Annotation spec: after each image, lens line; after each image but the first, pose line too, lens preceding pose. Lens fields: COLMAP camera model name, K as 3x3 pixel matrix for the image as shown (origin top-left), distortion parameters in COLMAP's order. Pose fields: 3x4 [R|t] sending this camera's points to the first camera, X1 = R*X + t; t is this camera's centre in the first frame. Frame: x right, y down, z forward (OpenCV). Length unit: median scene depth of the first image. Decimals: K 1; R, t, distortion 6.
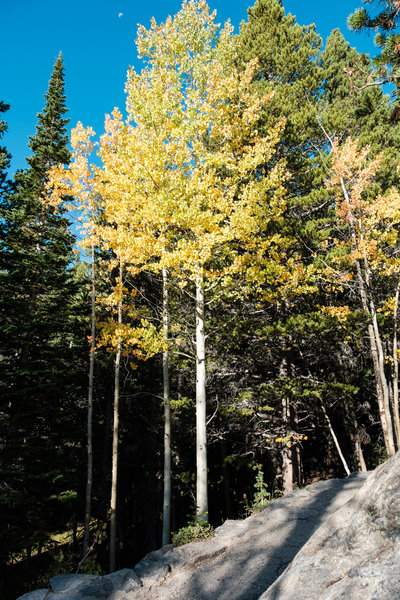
lens RADIAL K [[394.2, 0, 200.0], [0, 394.2, 300.0], [0, 0, 1]] dist [0.001350, 0.000150]
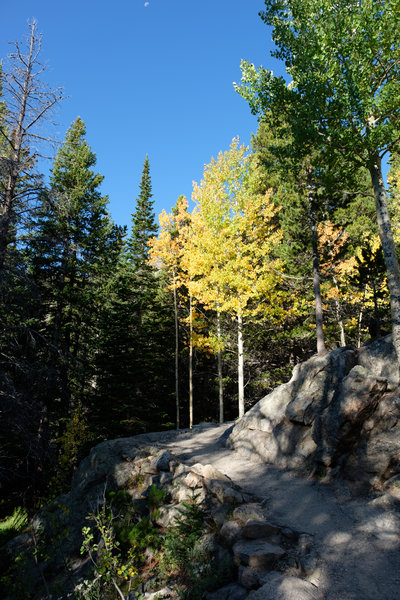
lens RADIAL K [[394.2, 0, 200.0], [0, 394.2, 300.0], [0, 0, 1]] dist [0.001350, 0.000150]
pose [[0.997642, 0.001201, -0.068623, -0.059963], [0.000135, 0.999811, 0.019454, -0.137389], [0.068634, -0.019417, 0.997453, -0.856107]]
